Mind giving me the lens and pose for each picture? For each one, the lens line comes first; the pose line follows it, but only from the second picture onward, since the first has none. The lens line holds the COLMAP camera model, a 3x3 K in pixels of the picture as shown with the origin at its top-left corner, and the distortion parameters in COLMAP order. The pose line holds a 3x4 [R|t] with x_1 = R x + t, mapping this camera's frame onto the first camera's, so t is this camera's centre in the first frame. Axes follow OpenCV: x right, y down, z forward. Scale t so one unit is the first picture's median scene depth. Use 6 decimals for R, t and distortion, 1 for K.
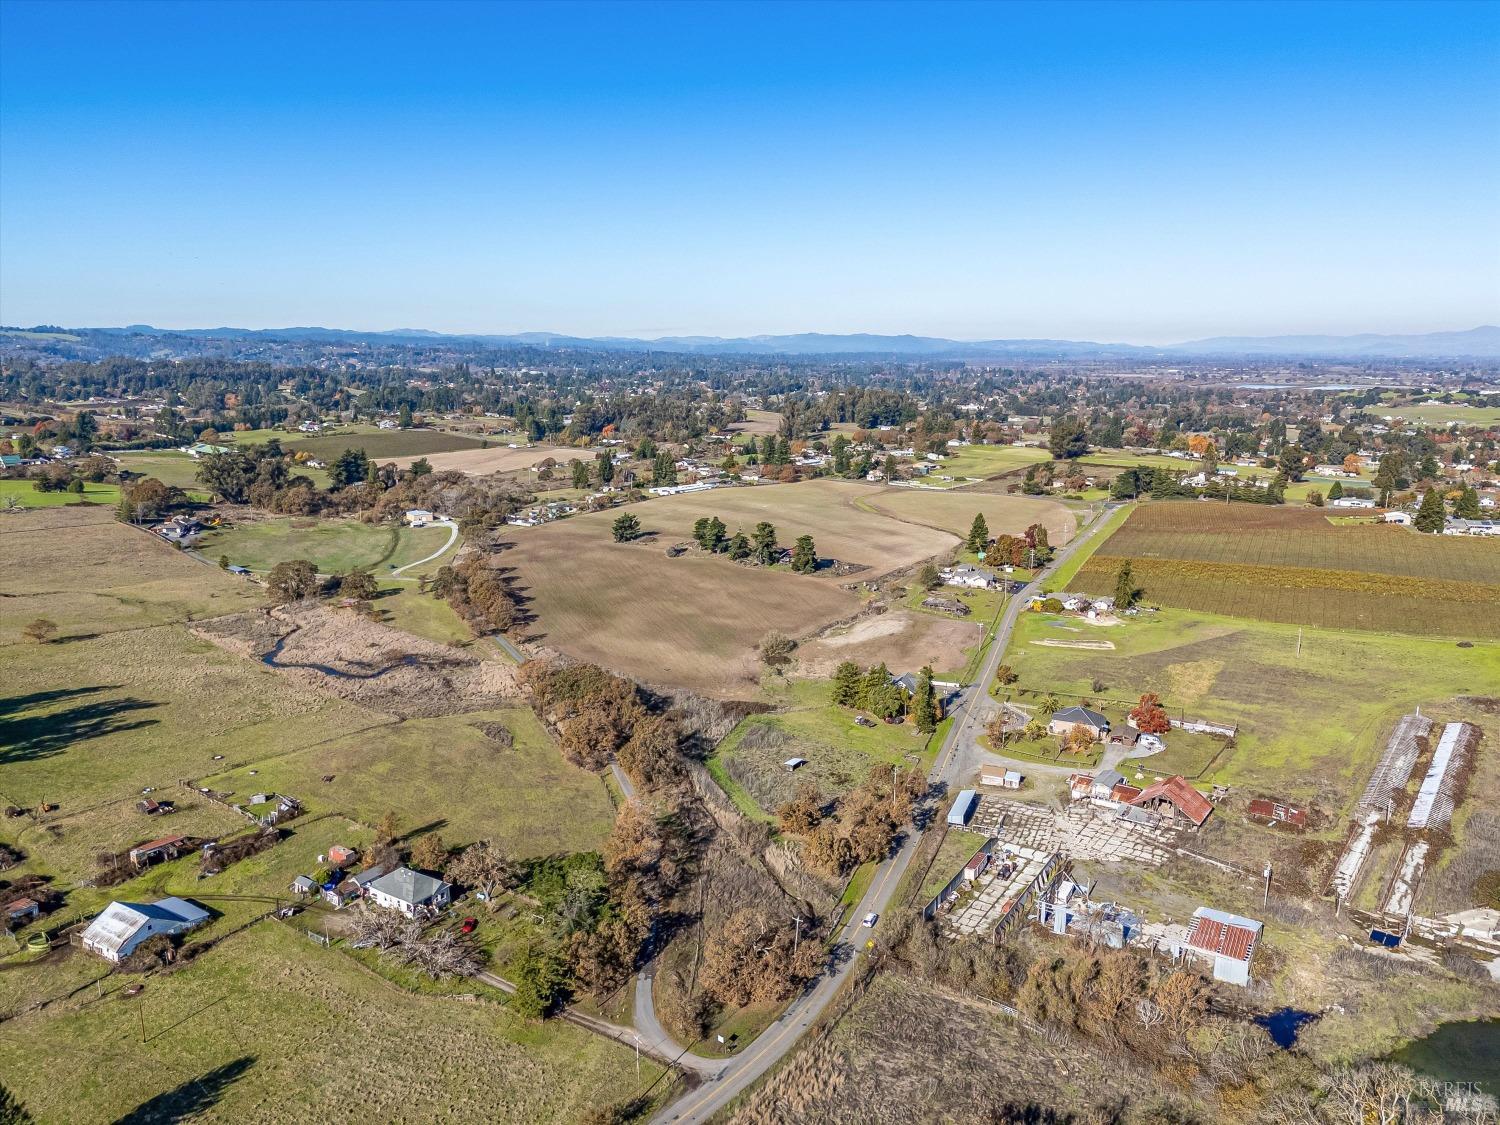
lens RADIAL K [[1101.1, 0, 744.8], [0, 1101.1, 565.8], [0, 0, 1]] dist [0.072049, -0.063513]
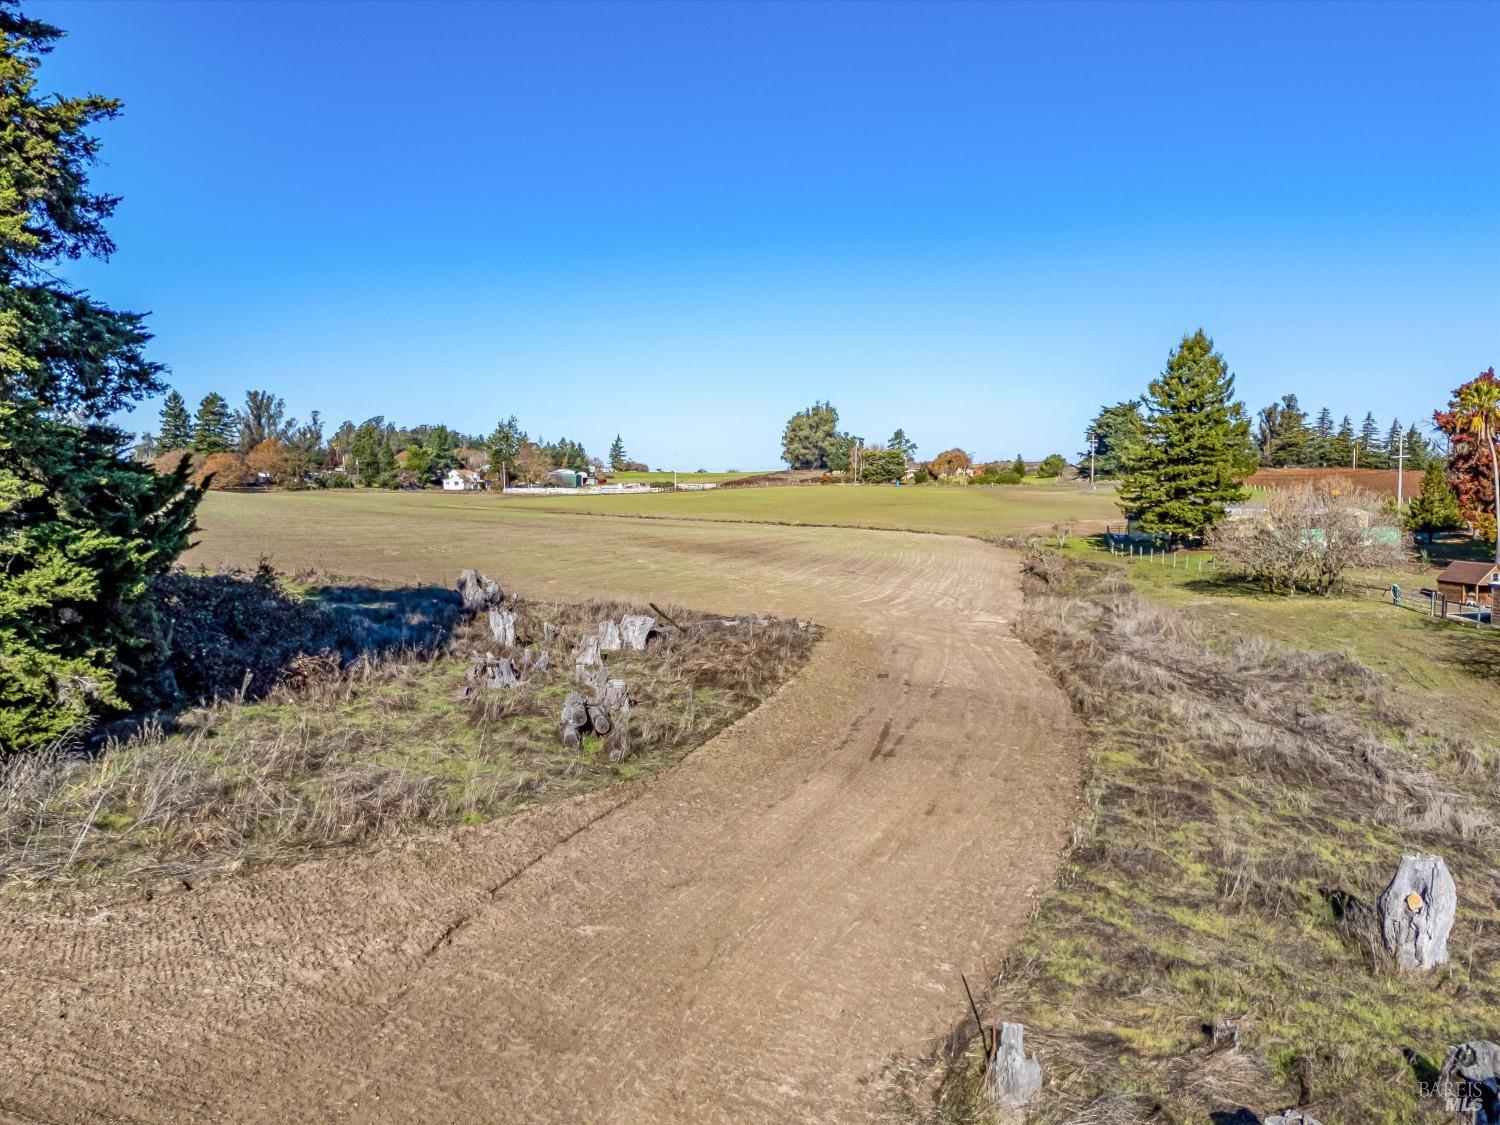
lens RADIAL K [[1101.1, 0, 751.5], [0, 1101.1, 563.5], [0, 0, 1]] dist [0.072049, -0.063513]
pose [[0.908122, -0.031587, 0.417512, 0.113627], [0.085668, 0.990073, -0.111431, 0.009823], [-0.409848, 0.136960, 0.901813, 1.579730]]
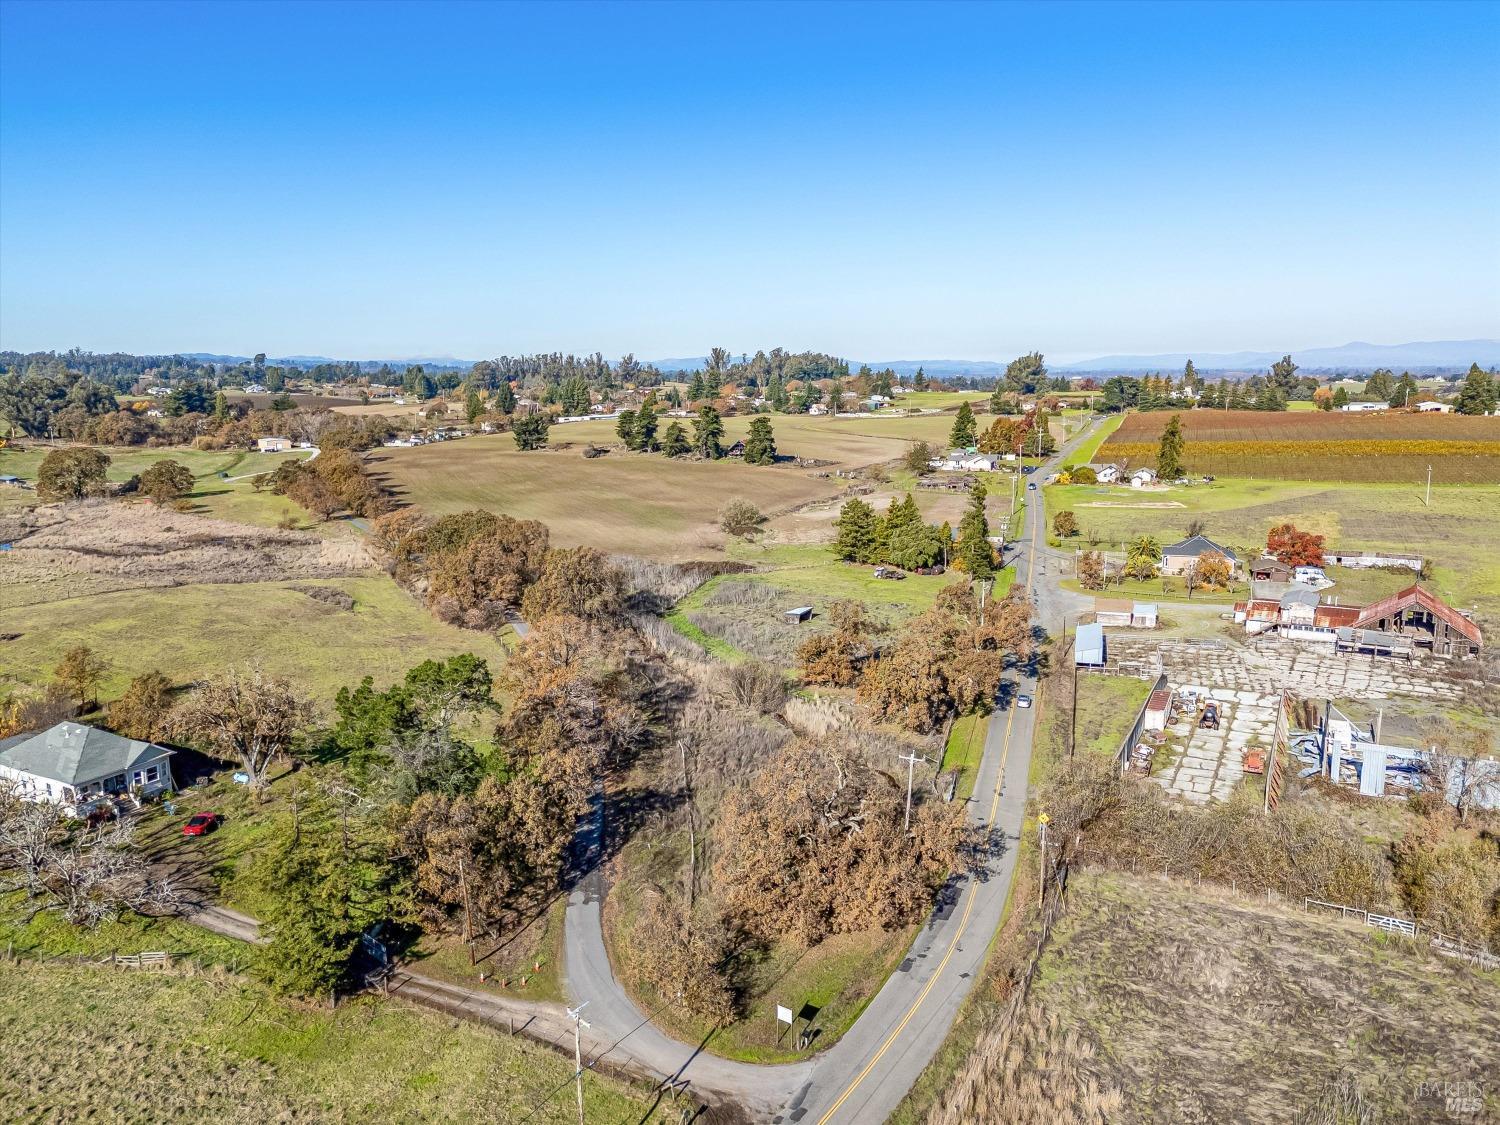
lens RADIAL K [[1101.1, 0, 749.2], [0, 1101.1, 567.2], [0, 0, 1]] dist [0.072049, -0.063513]
pose [[0.996161, -0.026183, 0.083530, -0.037068], [0.027891, 0.999424, -0.019344, 0.159257], [-0.082975, 0.021600, 0.996317, 0.351374]]
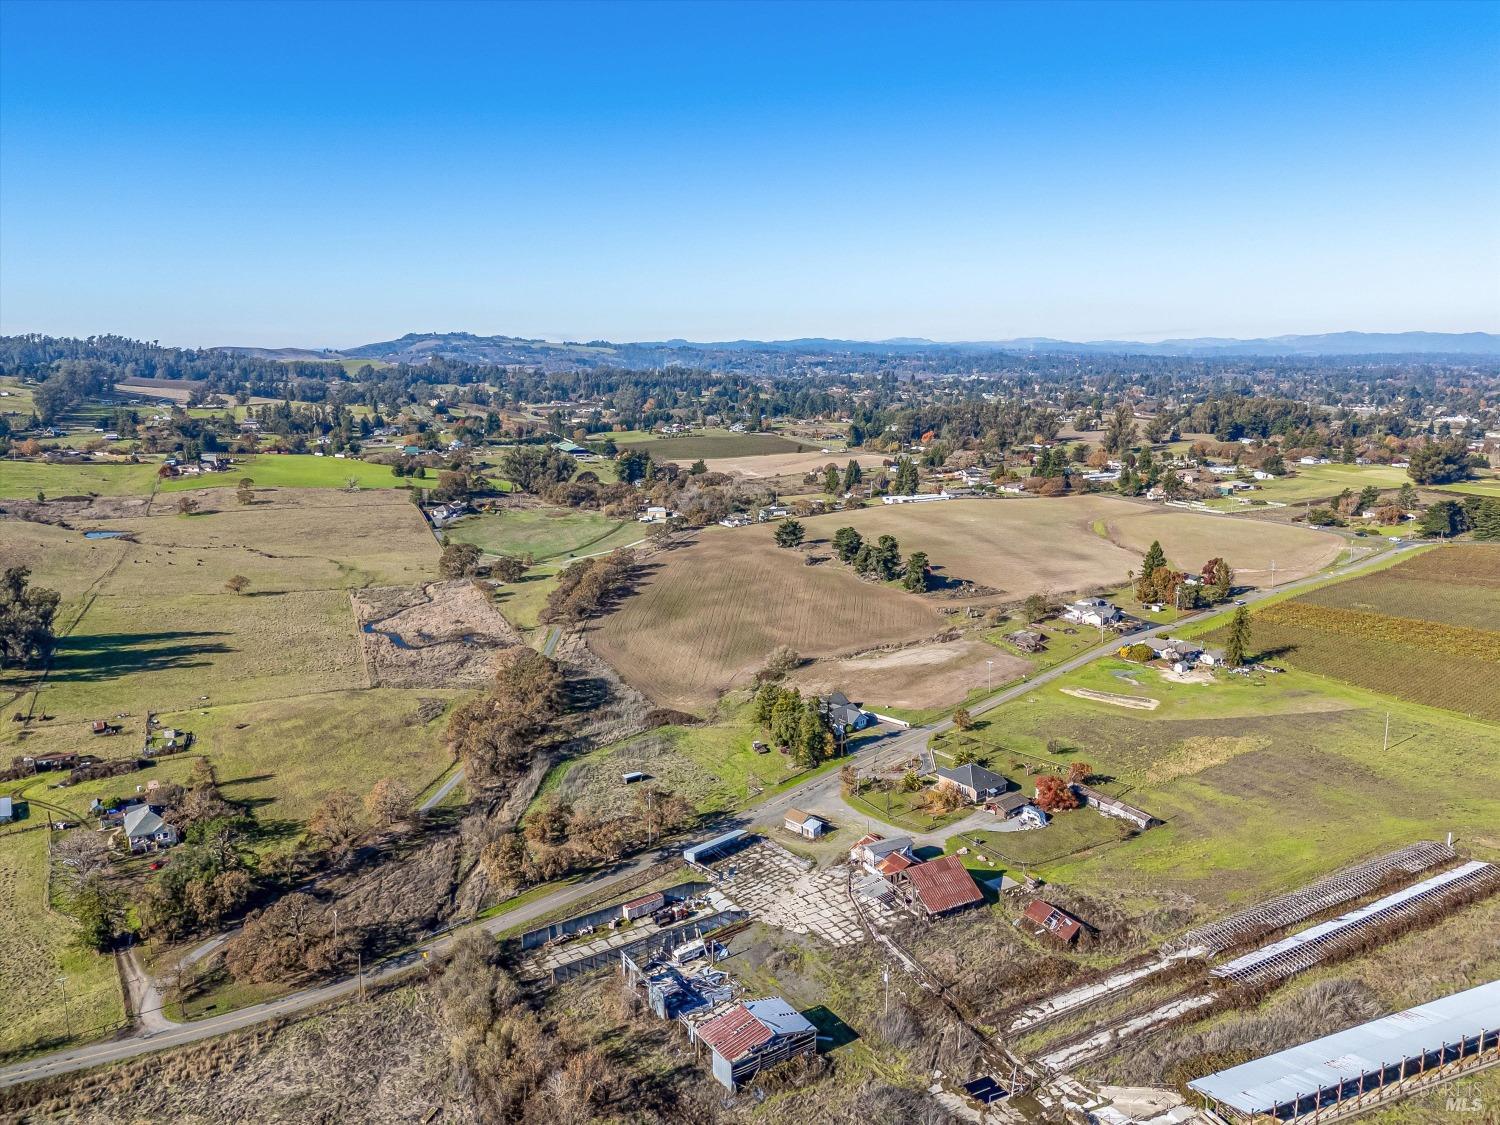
lens RADIAL K [[1101.1, 0, 740.9], [0, 1101.1, 554.7], [0, 0, 1]] dist [0.072049, -0.063513]
pose [[0.906593, 0.068348, -0.416435, 0.512926], [-0.074608, 0.997212, 0.001245, -0.024980], [0.415359, 0.029940, 0.909165, 0.138439]]
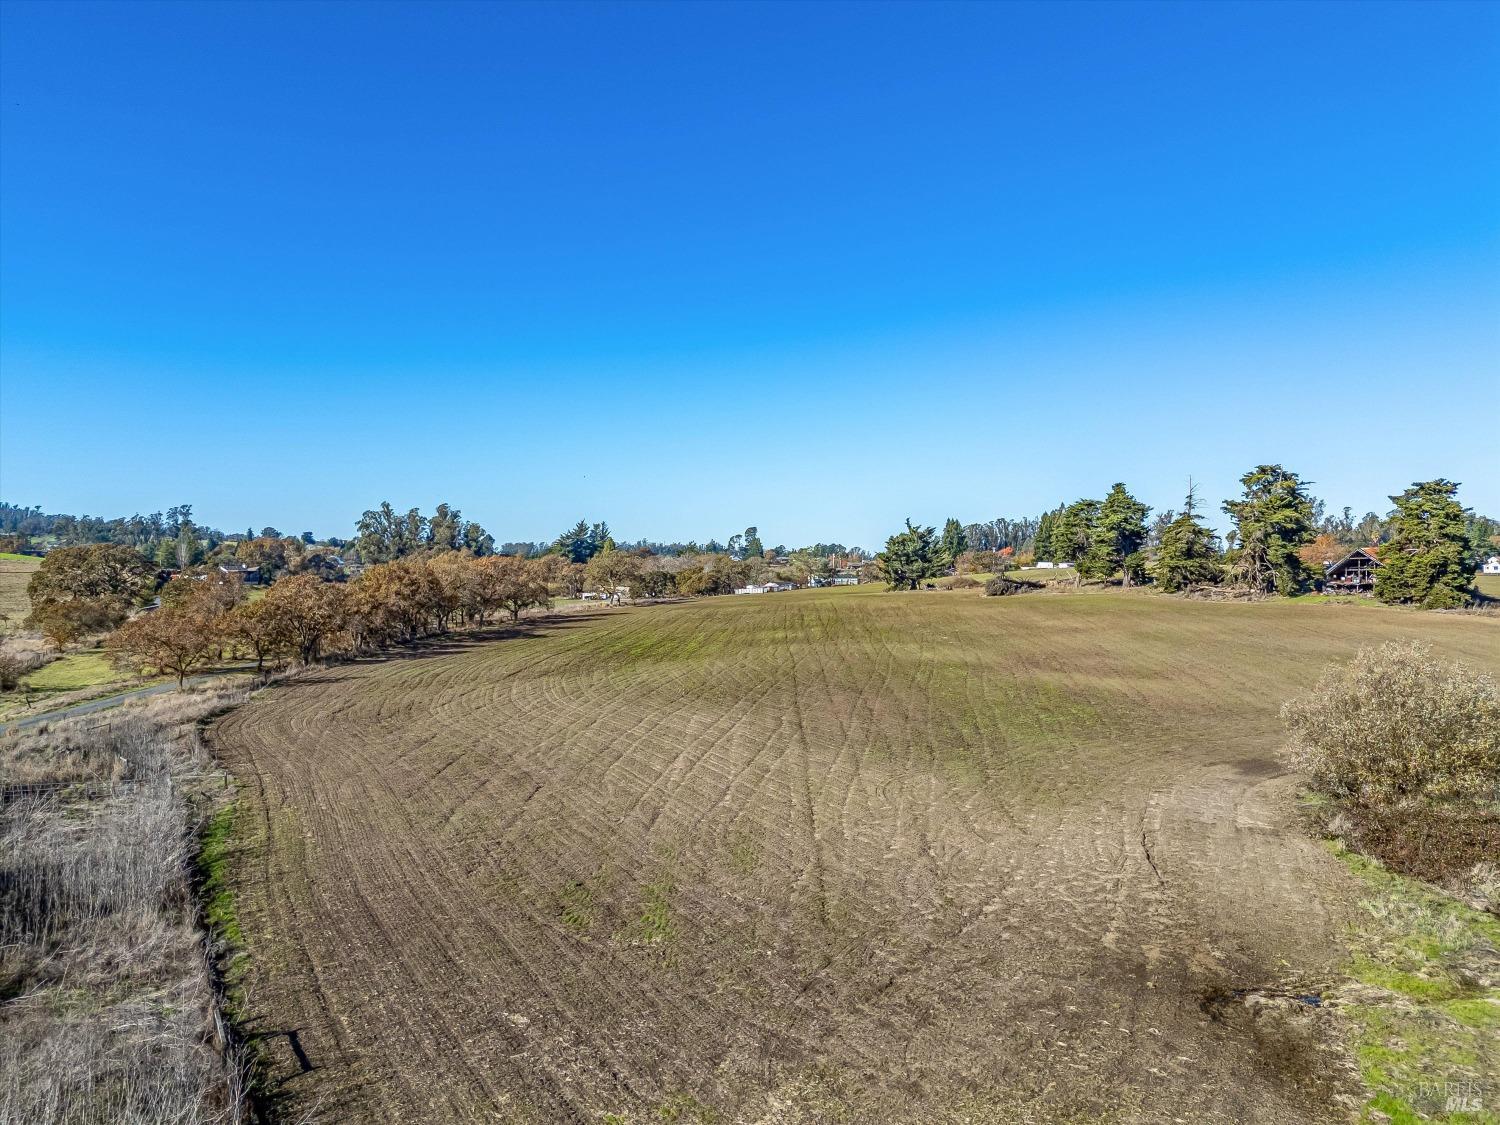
lens RADIAL K [[1101.1, 0, 742.9], [0, 1101.1, 559.3], [0, 0, 1]] dist [0.072049, -0.063513]
pose [[0.918377, -0.008775, -0.395608, 0.008364], [-0.075186, 0.977673, -0.196223, 0.109444], [0.388497, 0.209951, 0.897213, 1.099383]]
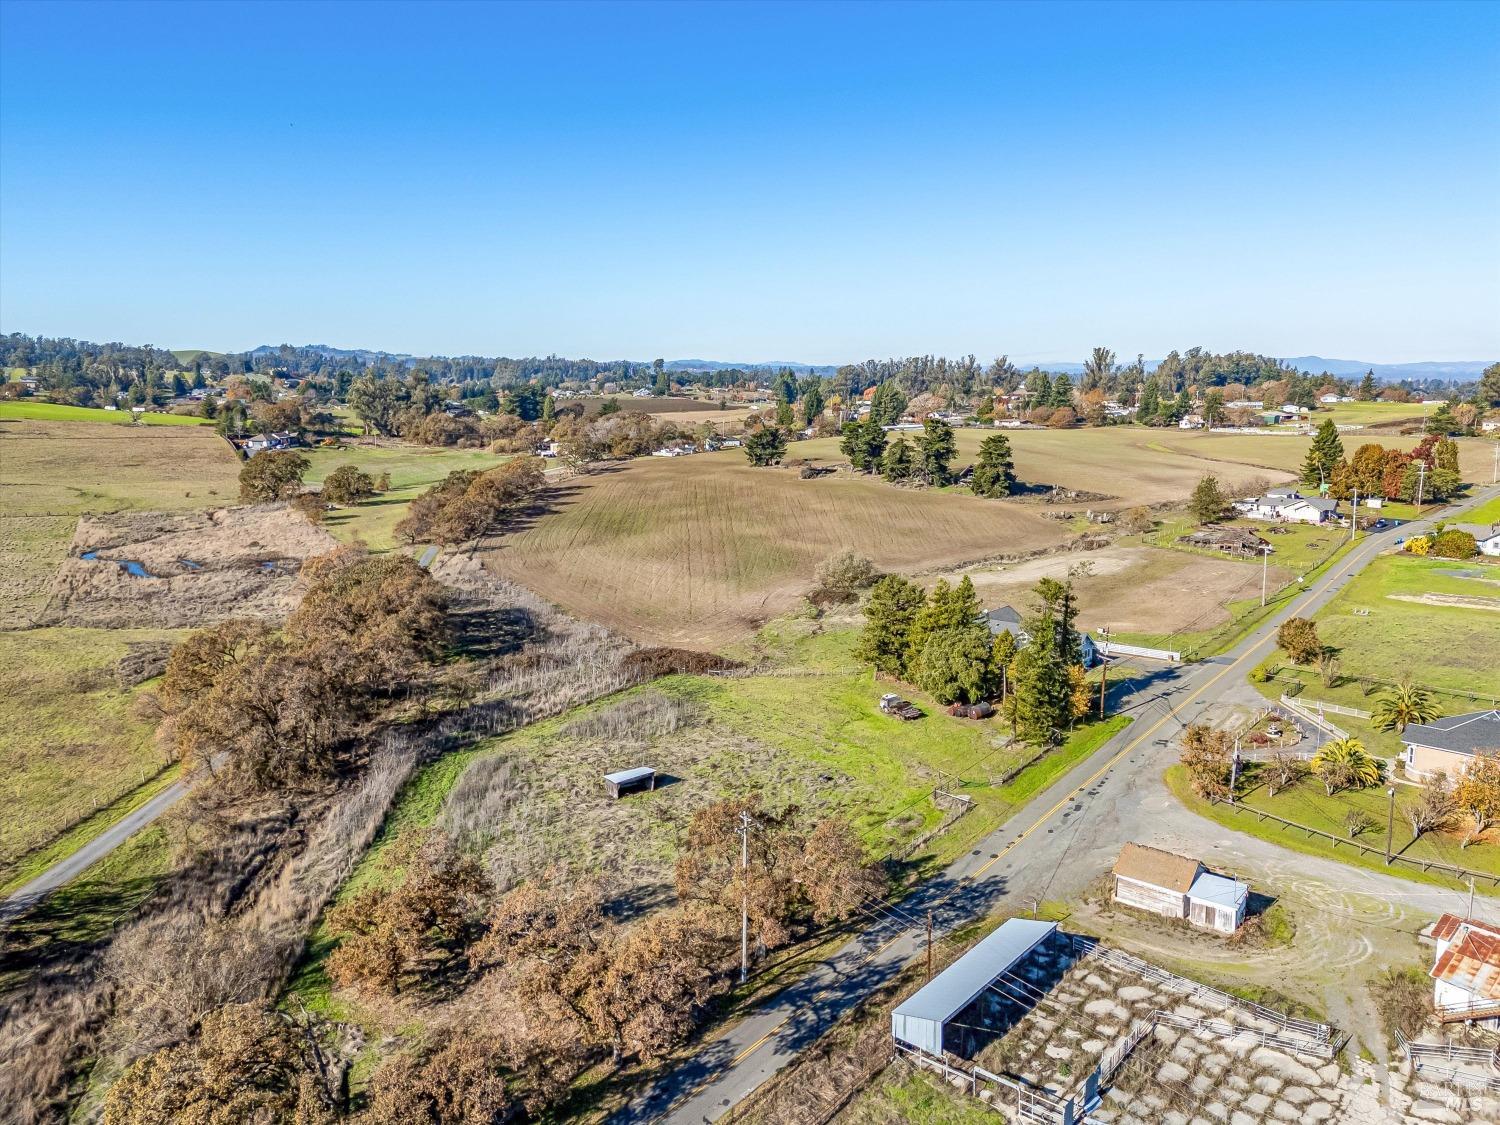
lens RADIAL K [[1101.1, 0, 744.6], [0, 1101.1, 567.3], [0, 0, 1]] dist [0.072049, -0.063513]
pose [[0.948977, 0.048158, -0.311646, 0.195599], [-0.056044, 0.998294, -0.016391, 0.105725], [0.310325, 0.033021, 0.950057, 0.622007]]
